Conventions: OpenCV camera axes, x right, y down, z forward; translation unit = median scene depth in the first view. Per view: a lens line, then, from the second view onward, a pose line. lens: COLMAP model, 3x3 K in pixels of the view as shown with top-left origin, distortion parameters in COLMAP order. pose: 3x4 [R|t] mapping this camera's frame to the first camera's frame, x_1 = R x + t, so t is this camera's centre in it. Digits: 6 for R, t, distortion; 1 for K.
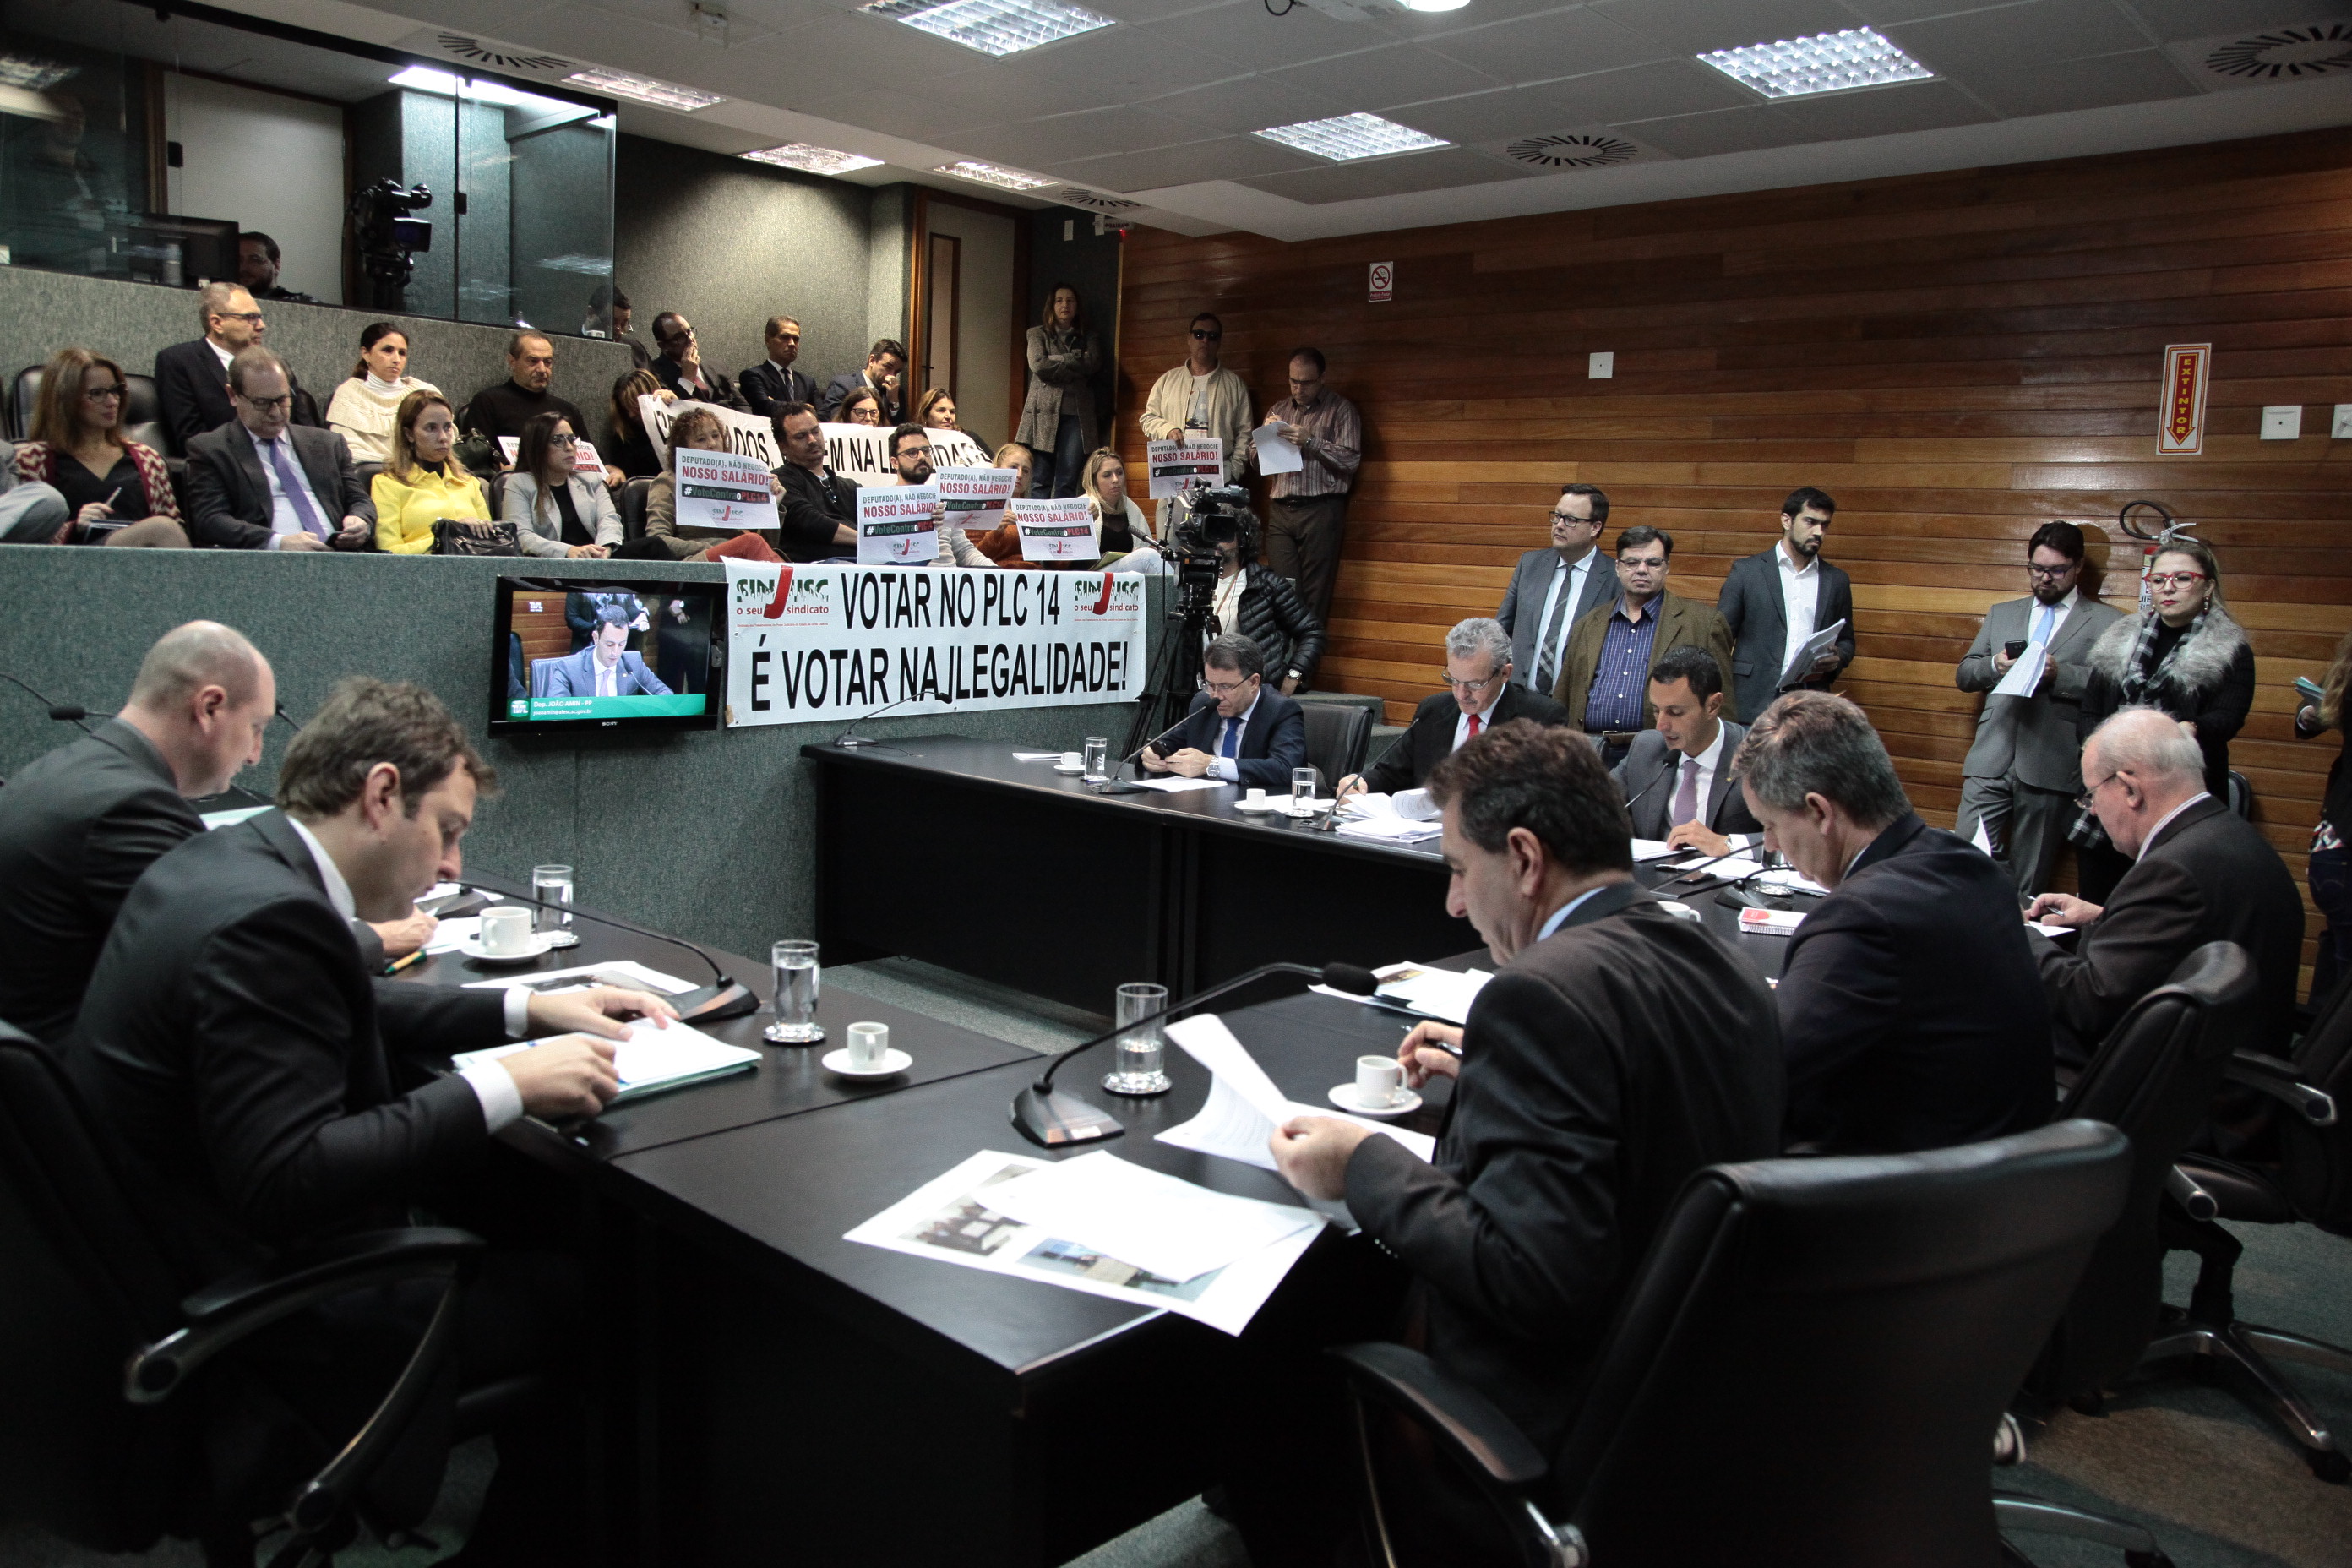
lens RADIAL K [[1776.4, 0, 1105.8], [0, 1776.4, 775.8], [0, 0, 1]] dist [-0.081799, 0.083542]
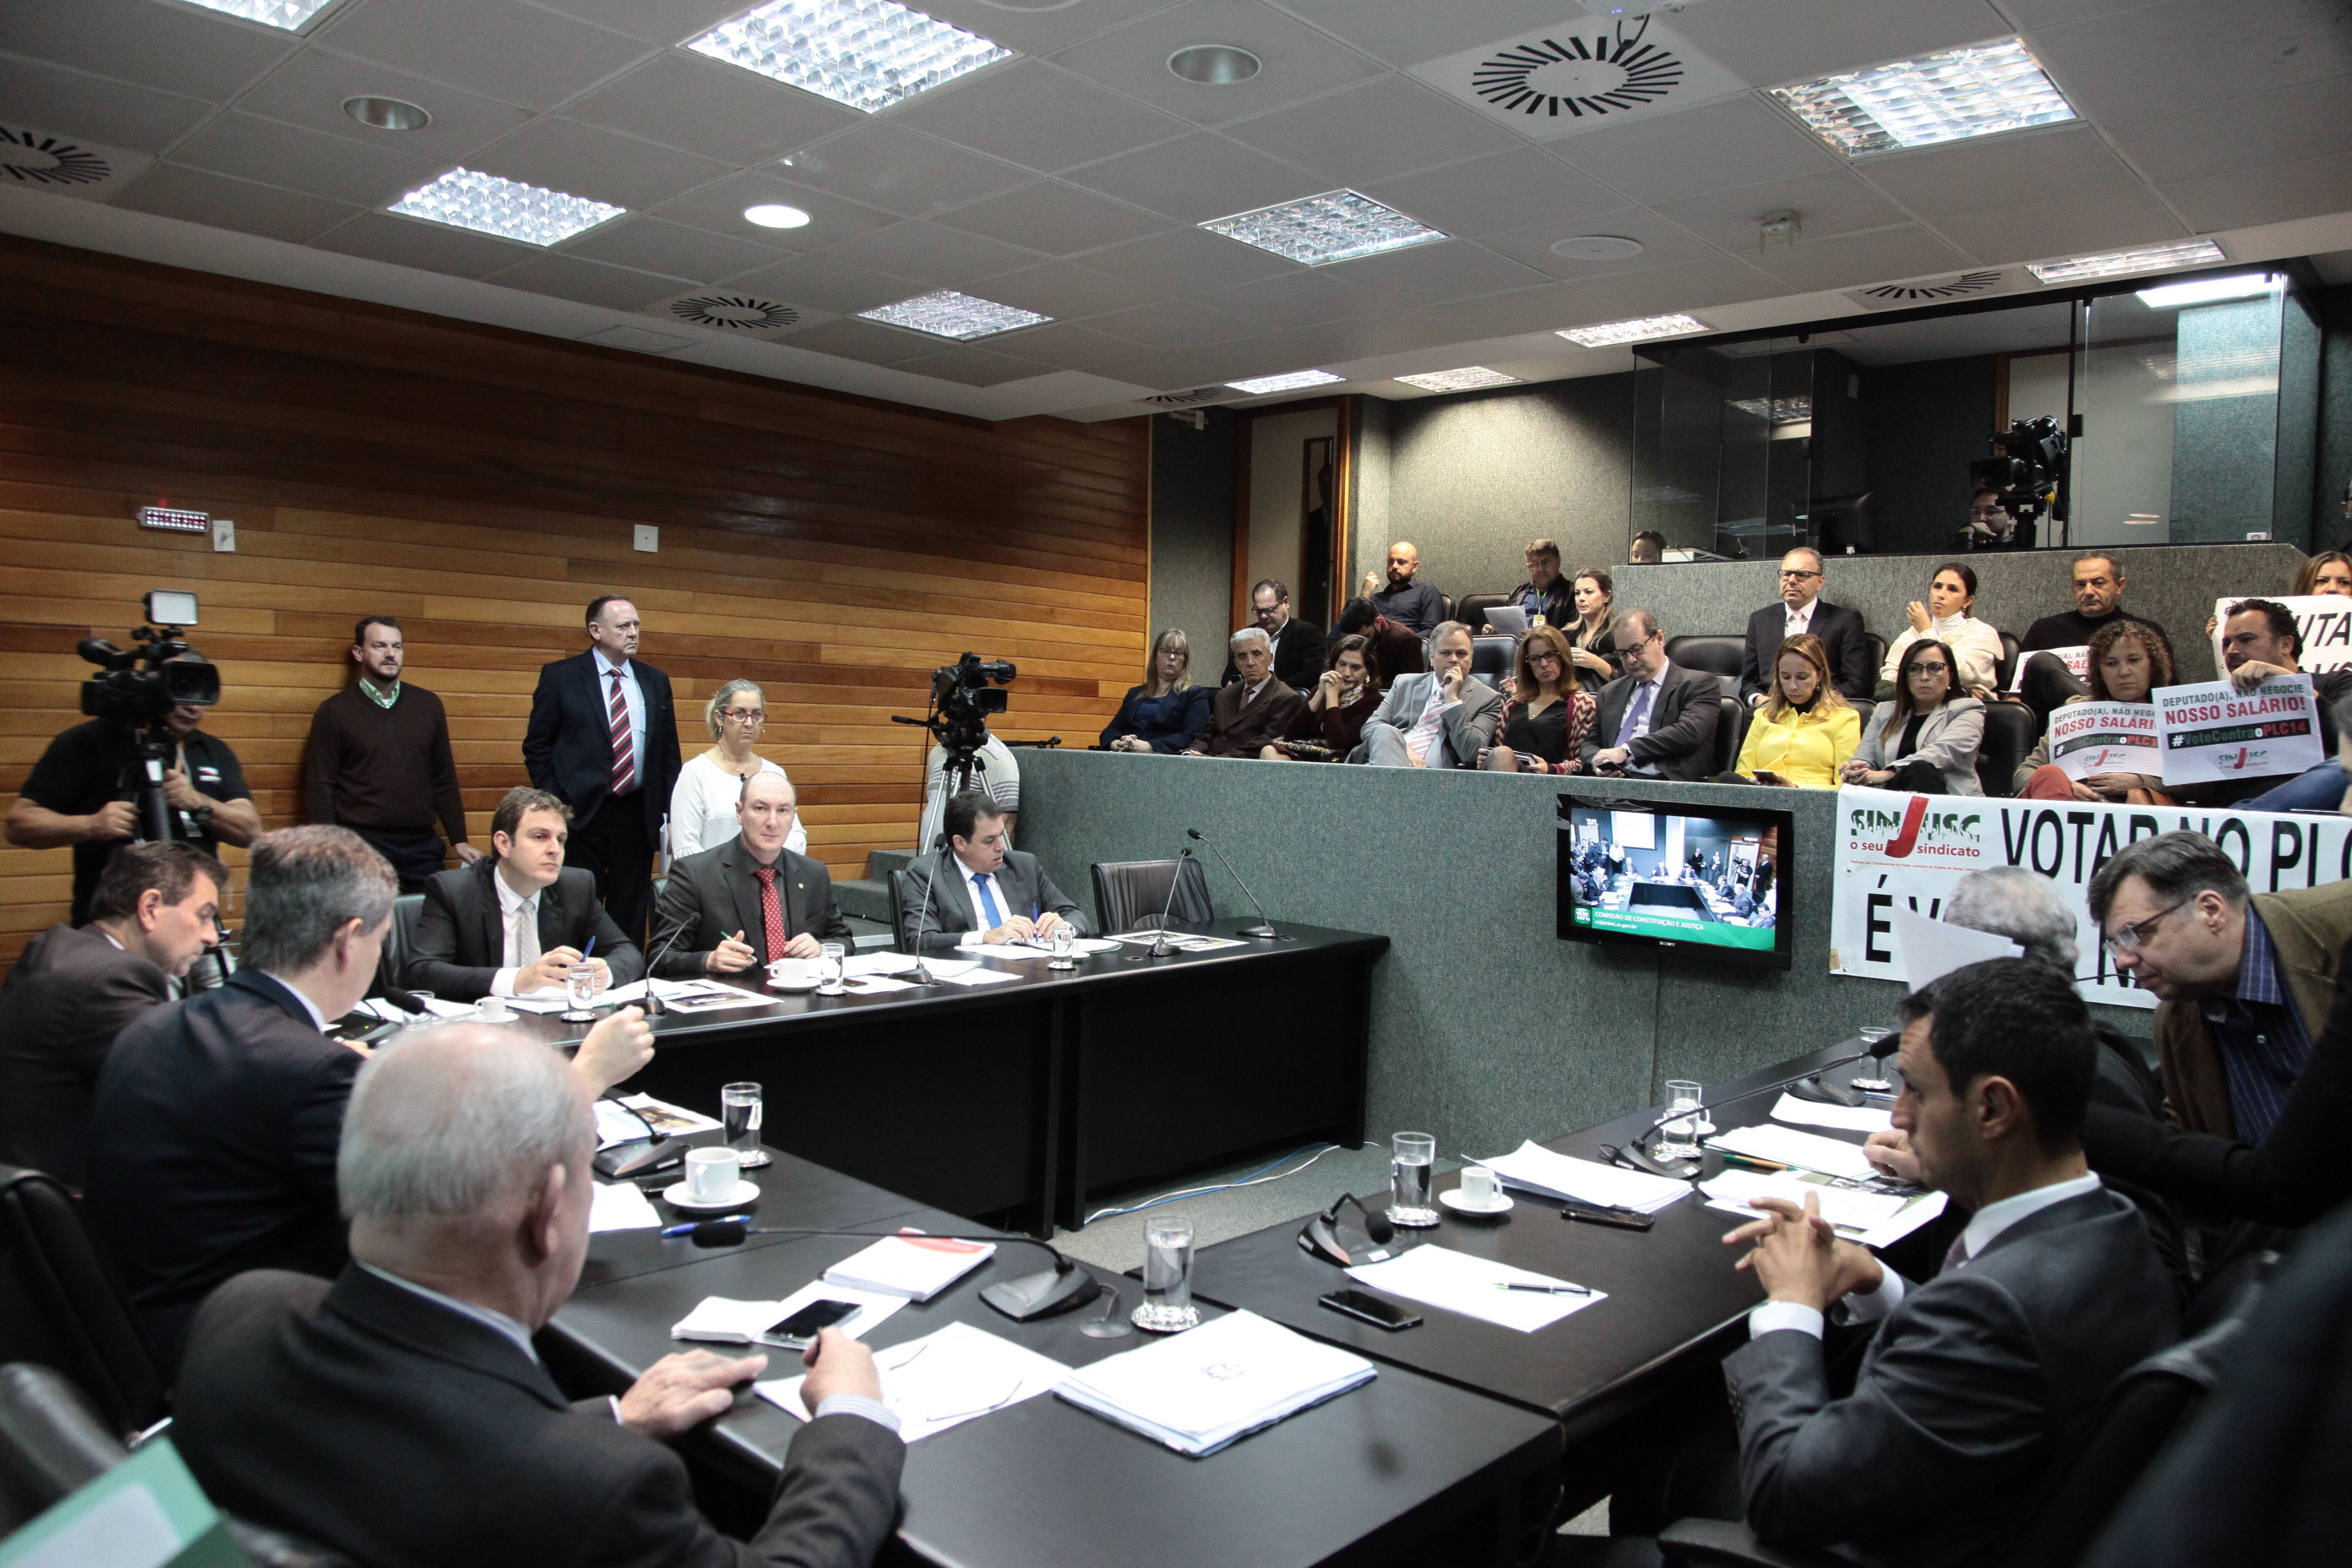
lens RADIAL K [[1620.8, 0, 1176.0], [0, 1620.8, 784.0], [0, 0, 1]] dist [-0.113738, 0.071257]
pose [[0.018759, 0.001794, -0.999822, 0.551129], [-0.152411, 0.988317, -0.001087, -0.066622], [0.988139, 0.152405, 0.018813, 0.605600]]
